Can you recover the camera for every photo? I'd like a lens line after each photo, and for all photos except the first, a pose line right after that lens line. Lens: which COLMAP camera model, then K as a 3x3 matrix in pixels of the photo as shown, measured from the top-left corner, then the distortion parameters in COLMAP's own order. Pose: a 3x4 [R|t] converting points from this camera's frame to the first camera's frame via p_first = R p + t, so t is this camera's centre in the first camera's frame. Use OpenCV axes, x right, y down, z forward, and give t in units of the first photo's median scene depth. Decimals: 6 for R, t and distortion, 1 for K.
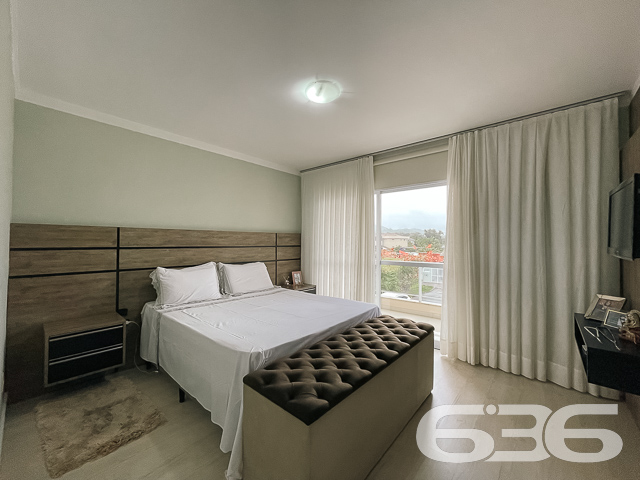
lens RADIAL K [[271.8, 0, 319.8], [0, 271.8, 236.5], [0, 0, 1]] dist [-0.000872, -0.000052]
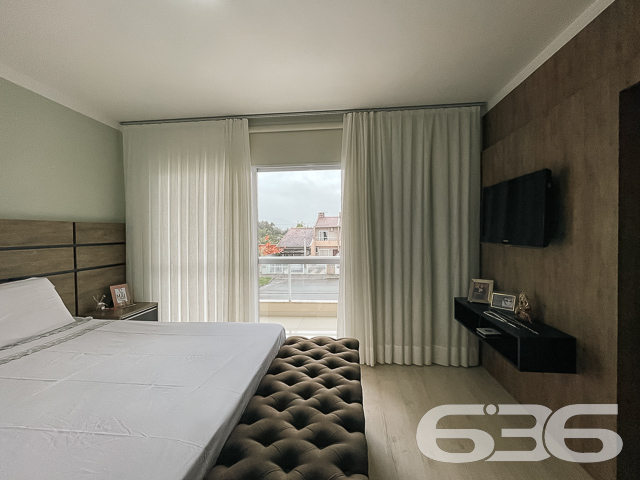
lens RADIAL K [[271.8, 0, 319.8], [0, 271.8, 236.5], [0, 0, 1]] dist [-0.000872, -0.000052]
pose [[0.811199, -0.019971, 0.584429, -0.087906], [0.002337, 0.999519, 0.030911, 0.001510], [-0.584766, -0.023710, 0.810856, 0.283390]]
